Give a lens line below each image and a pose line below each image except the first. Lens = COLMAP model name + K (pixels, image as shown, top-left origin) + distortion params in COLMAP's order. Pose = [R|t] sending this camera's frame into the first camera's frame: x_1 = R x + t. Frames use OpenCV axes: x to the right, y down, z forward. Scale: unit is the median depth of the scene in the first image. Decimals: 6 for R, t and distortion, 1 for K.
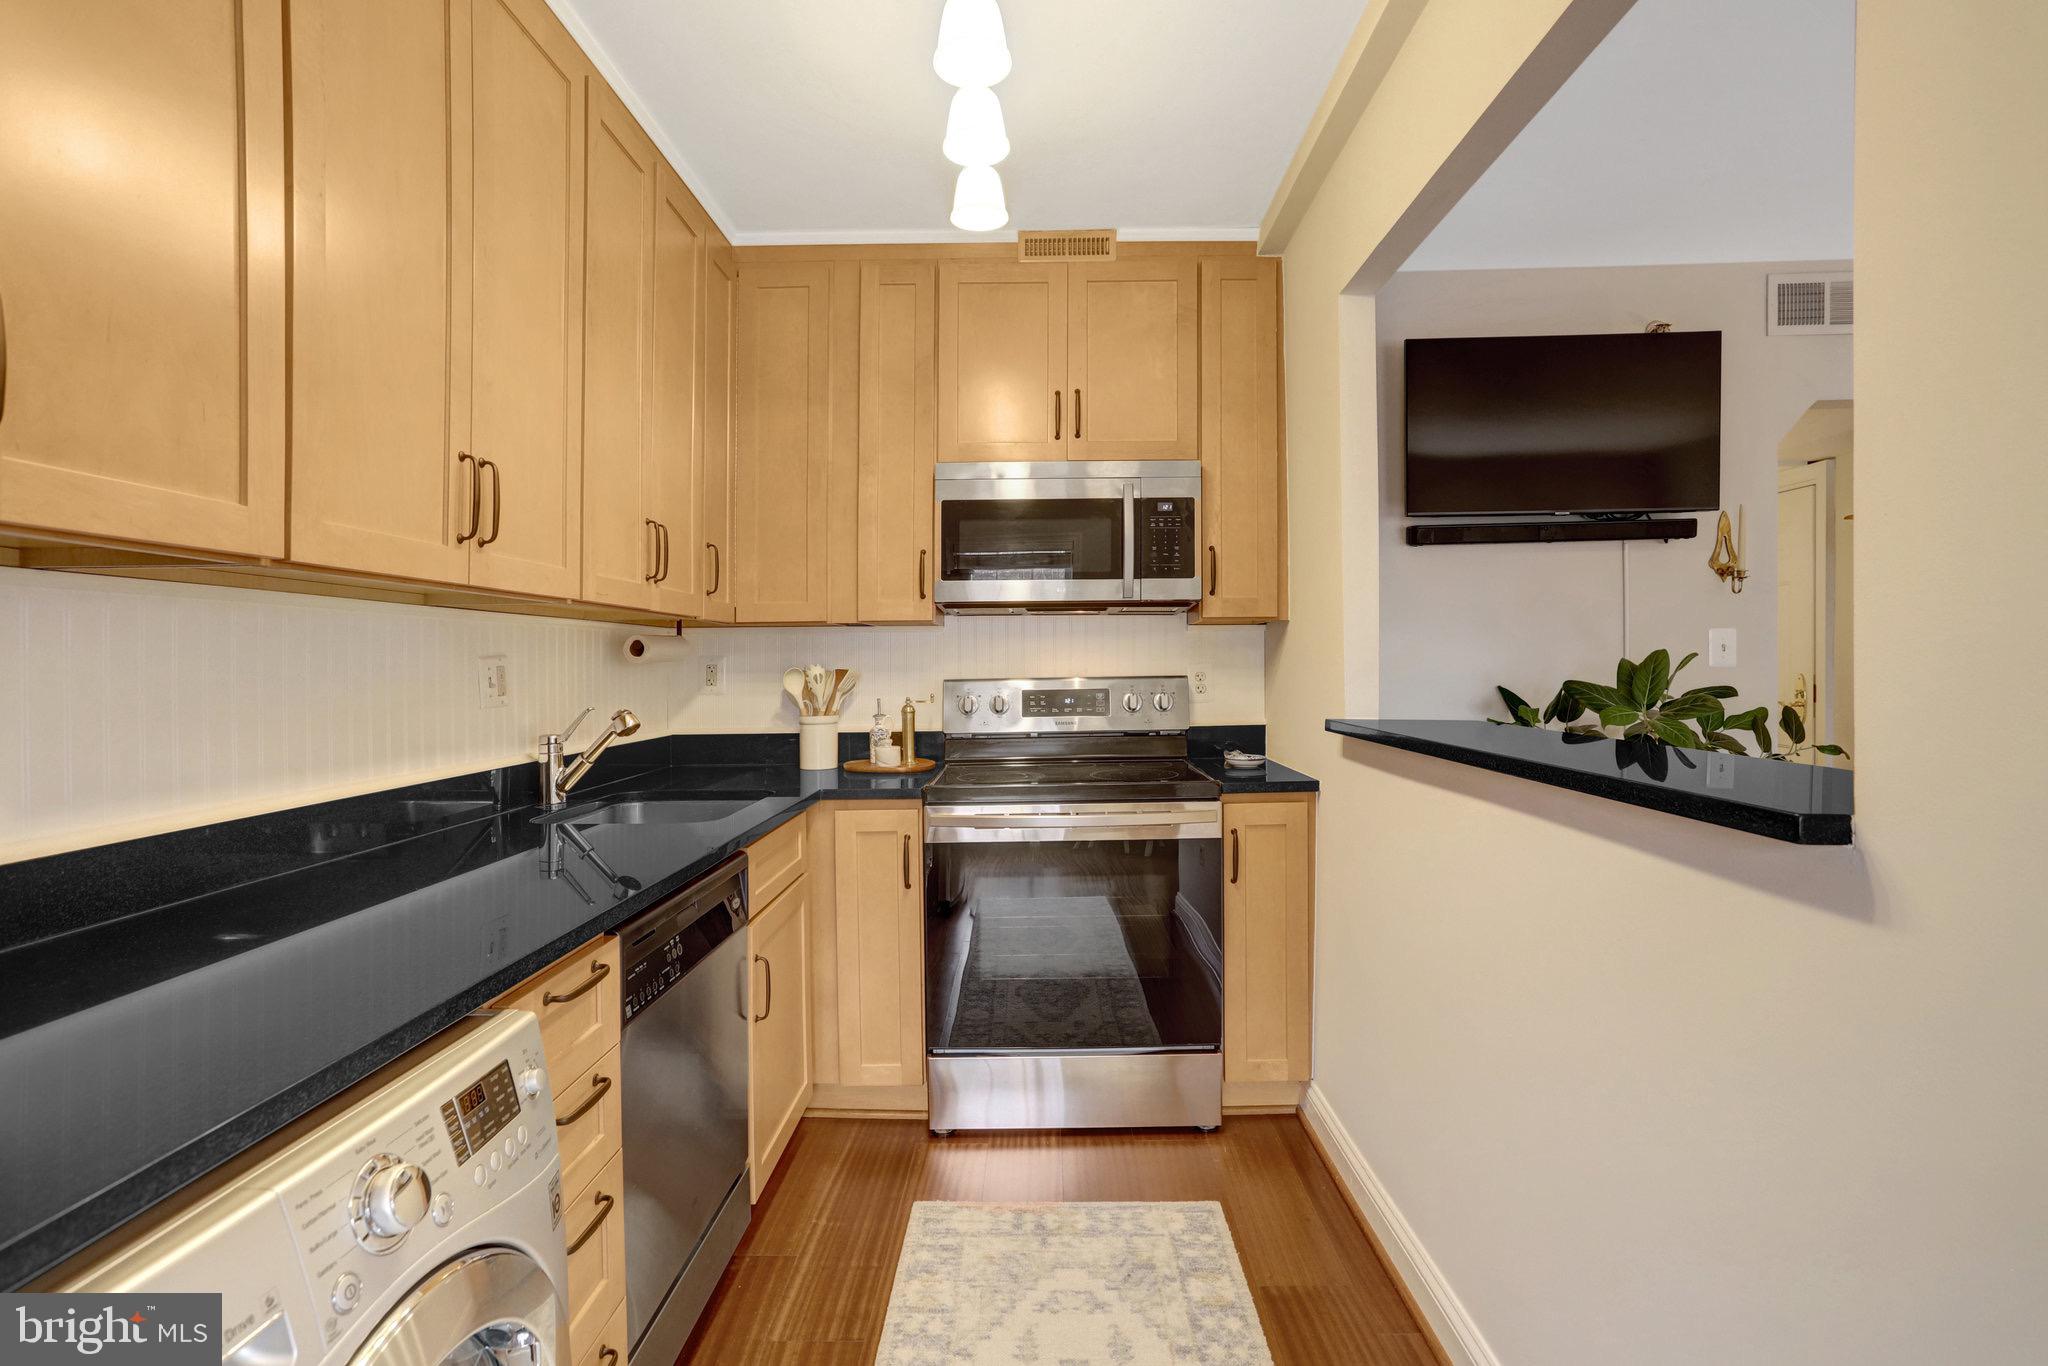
lens RADIAL K [[1021.7, 0, 1054.7], [0, 1021.7, 671.4], [0, 0, 1]] dist [-0.040128, 0.051795]
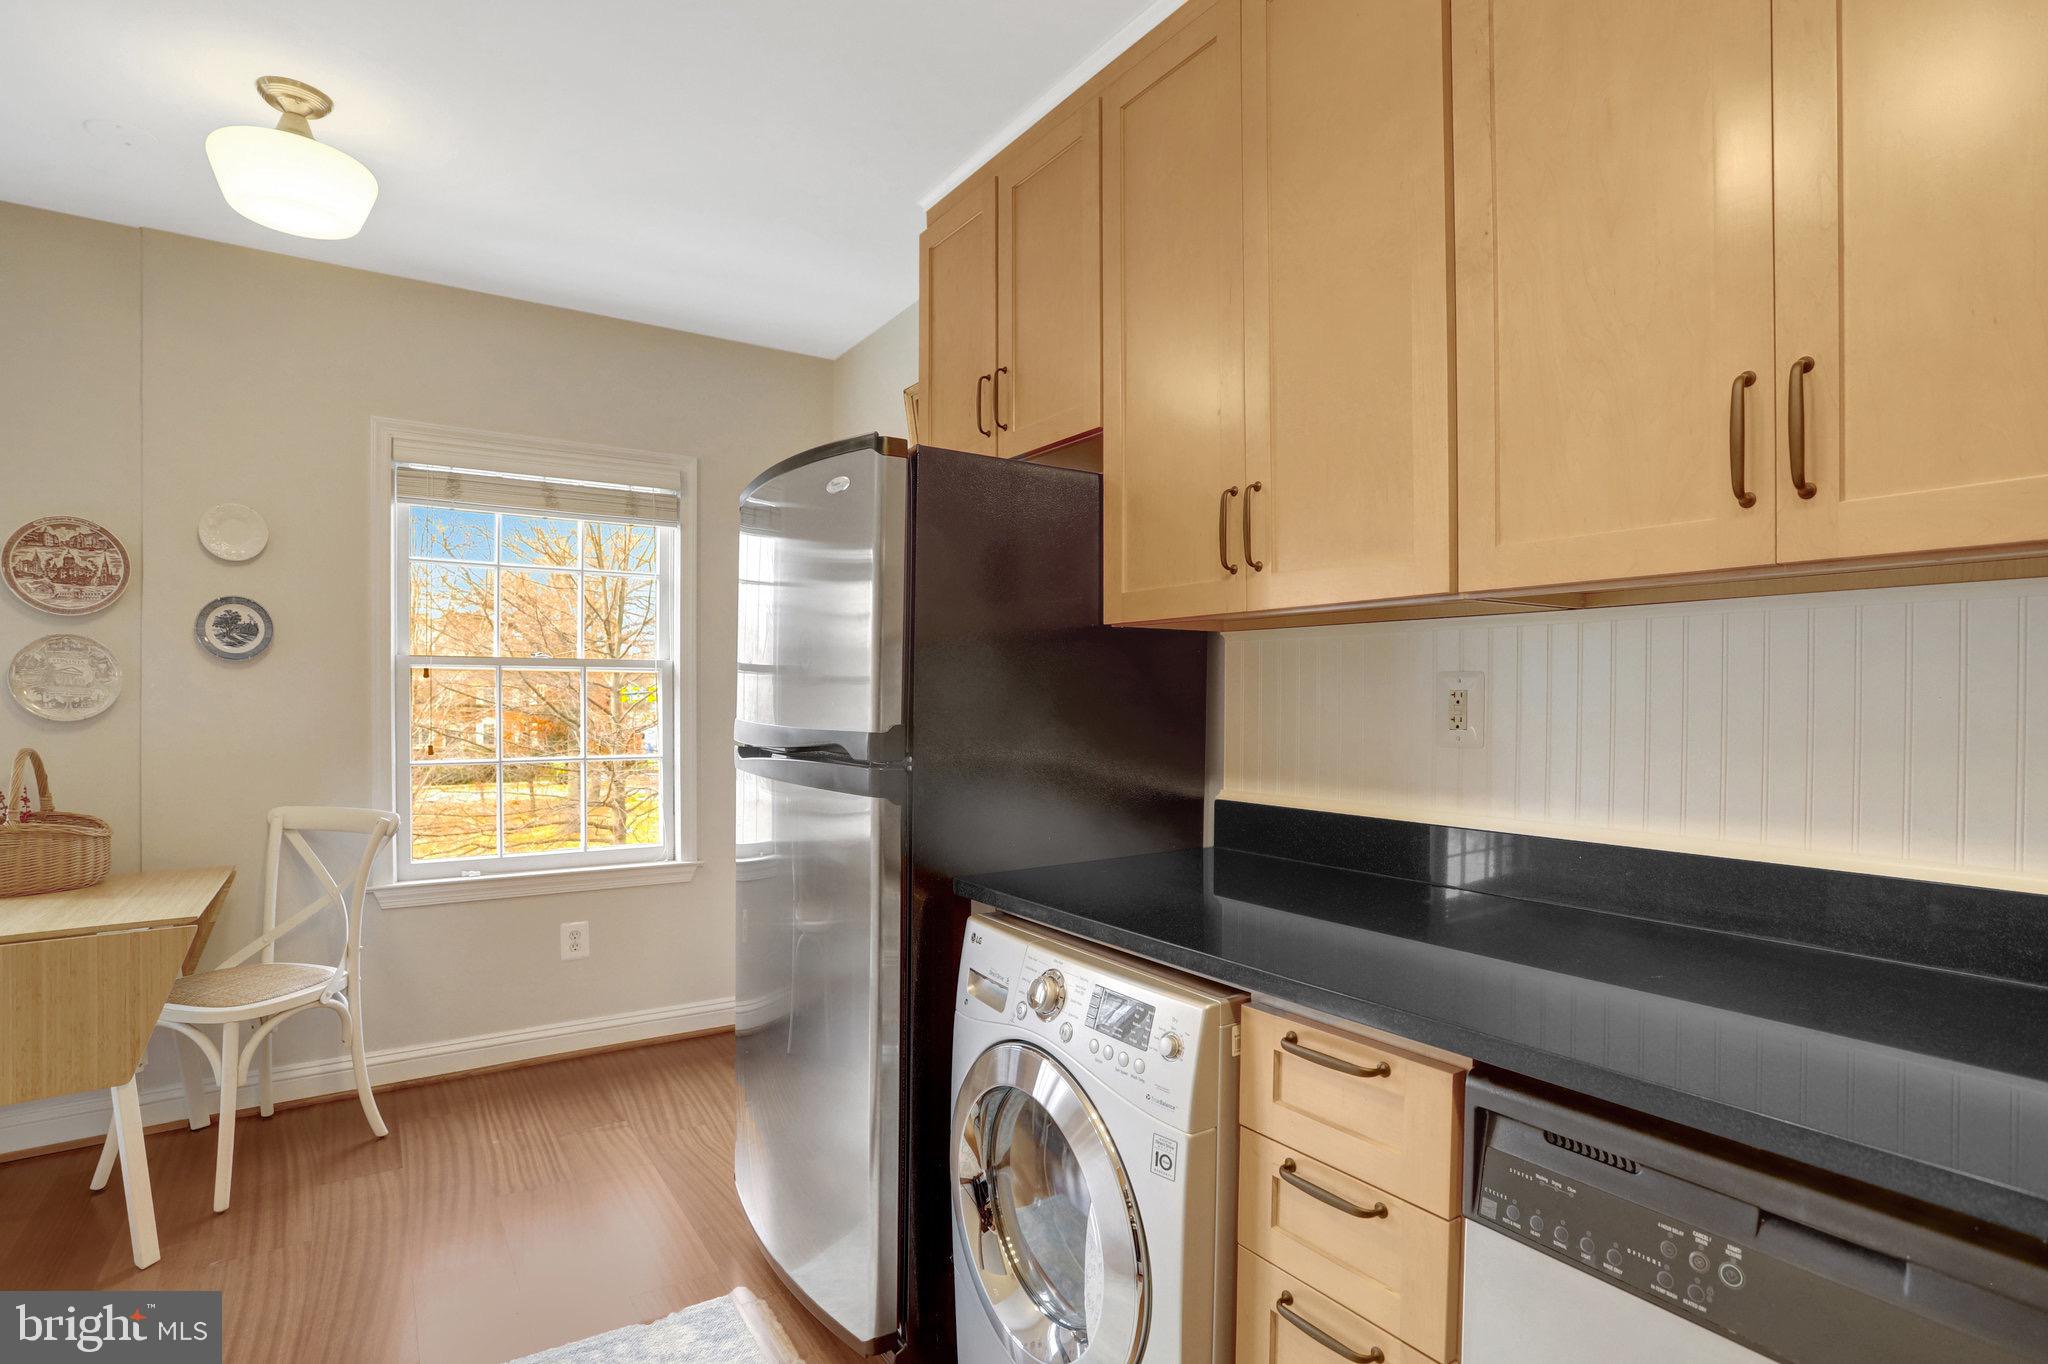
lens RADIAL K [[1045.5, 0, 1033.3], [0, 1045.5, 703.3], [0, 0, 1]] dist [-0.038646, 0.019407]
pose [[-0.836687, 0.010308, -0.547585, 0.102701], [0.003063, 0.999895, 0.014142, -0.001871], [0.547673, 0.010156, -0.836631, 0.742236]]
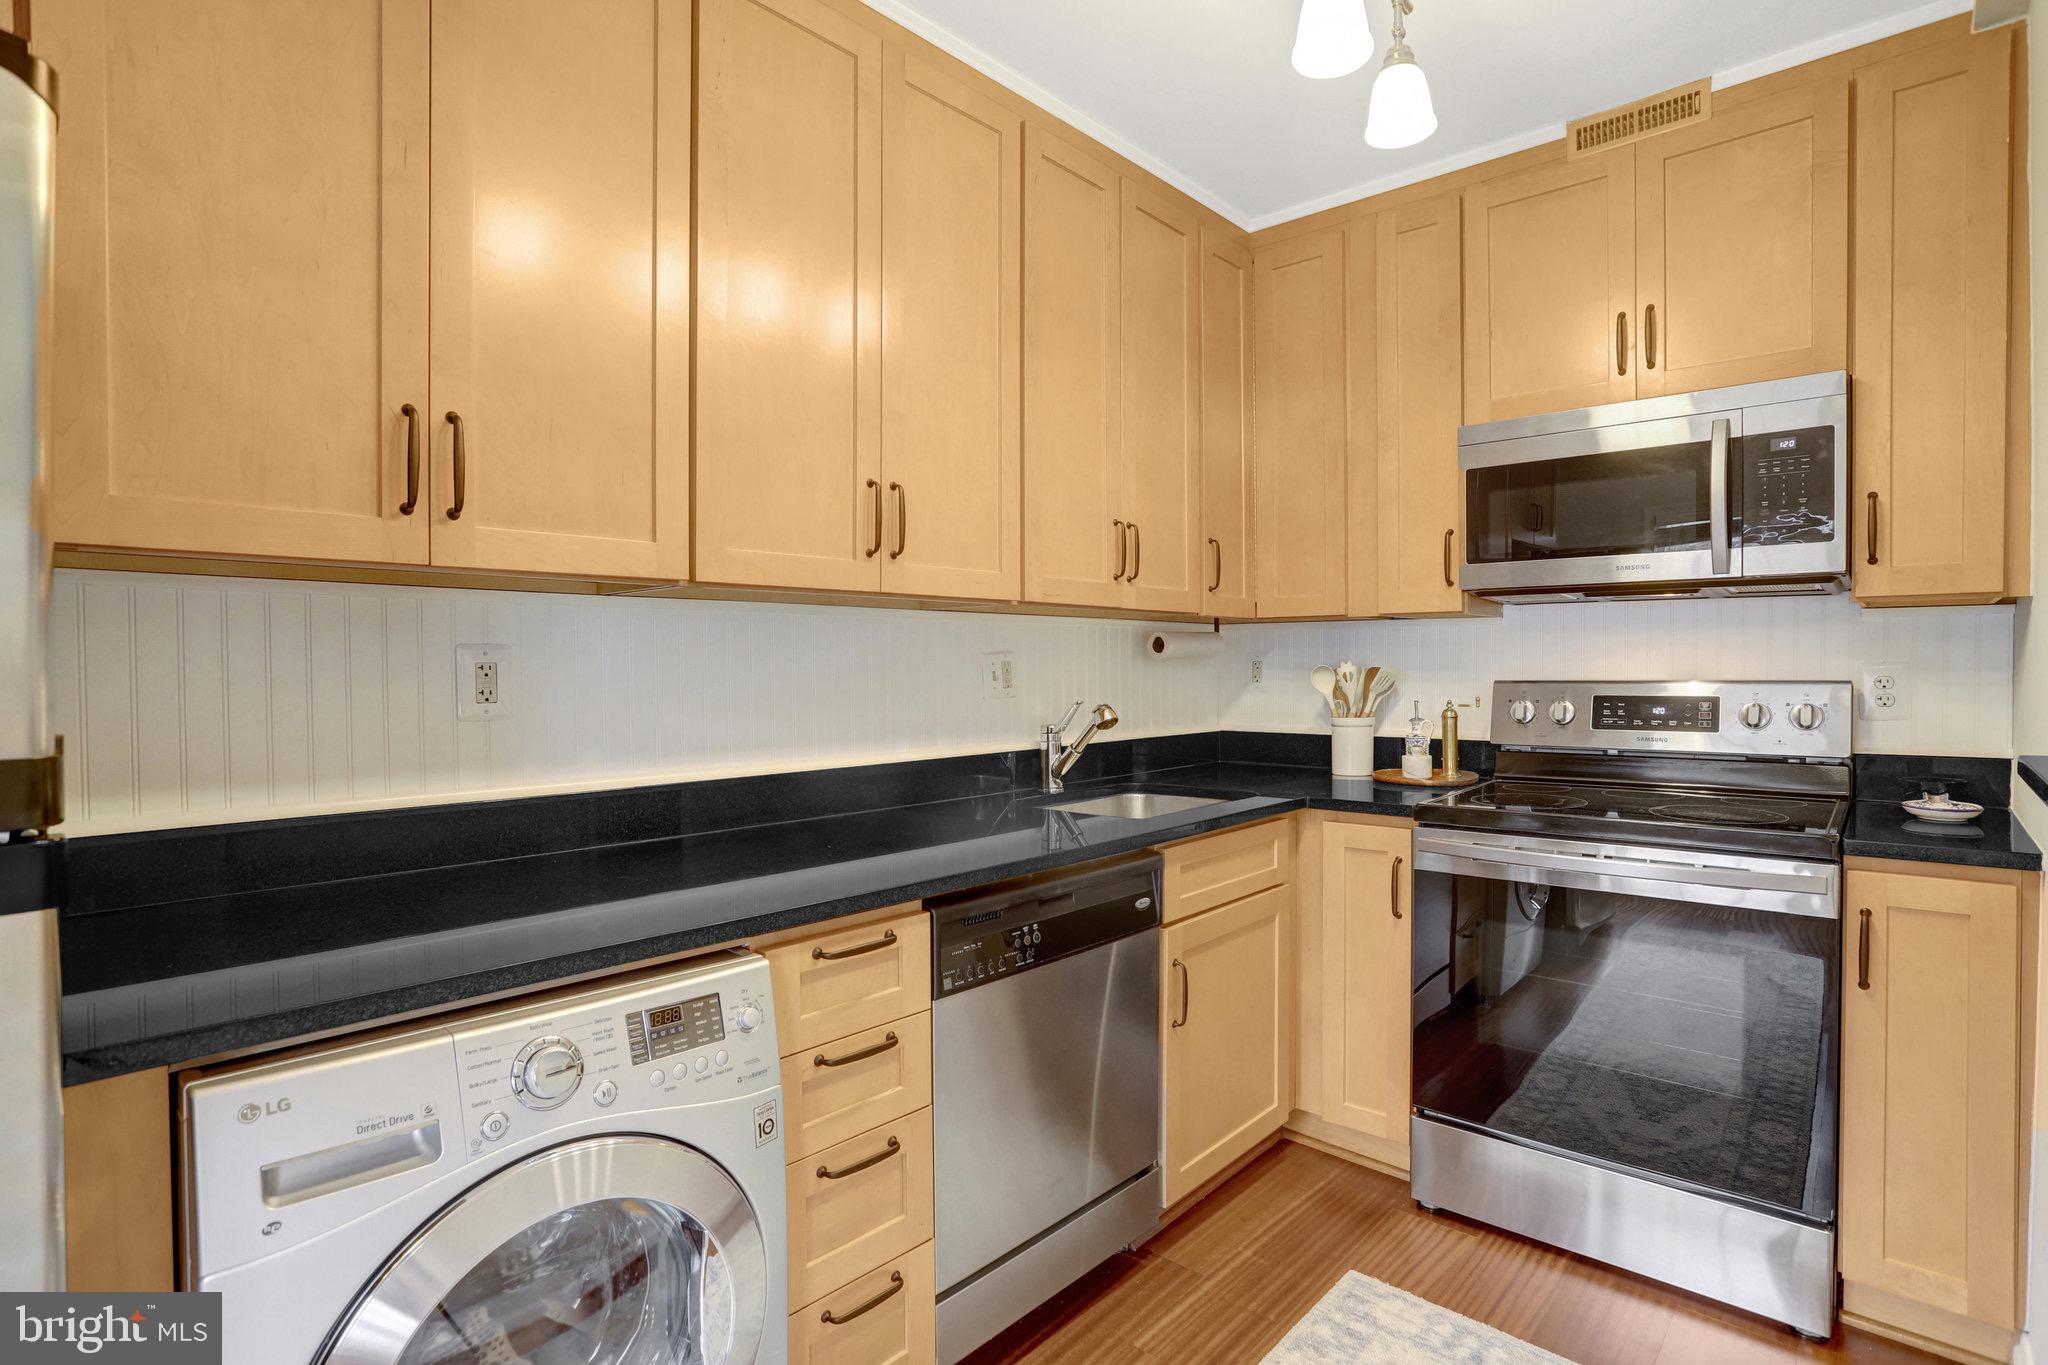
lens RADIAL K [[1043.0, 0, 1058.5], [0, 1043.0, 675.3], [0, 0, 1]] dist [-0.052207, 0.031539]
pose [[0.752344, 0.014637, -0.658608, 0.207807], [-0.009540, 0.999890, 0.011325, -0.002941], [0.658701, -0.002237, 0.752401, 0.131716]]
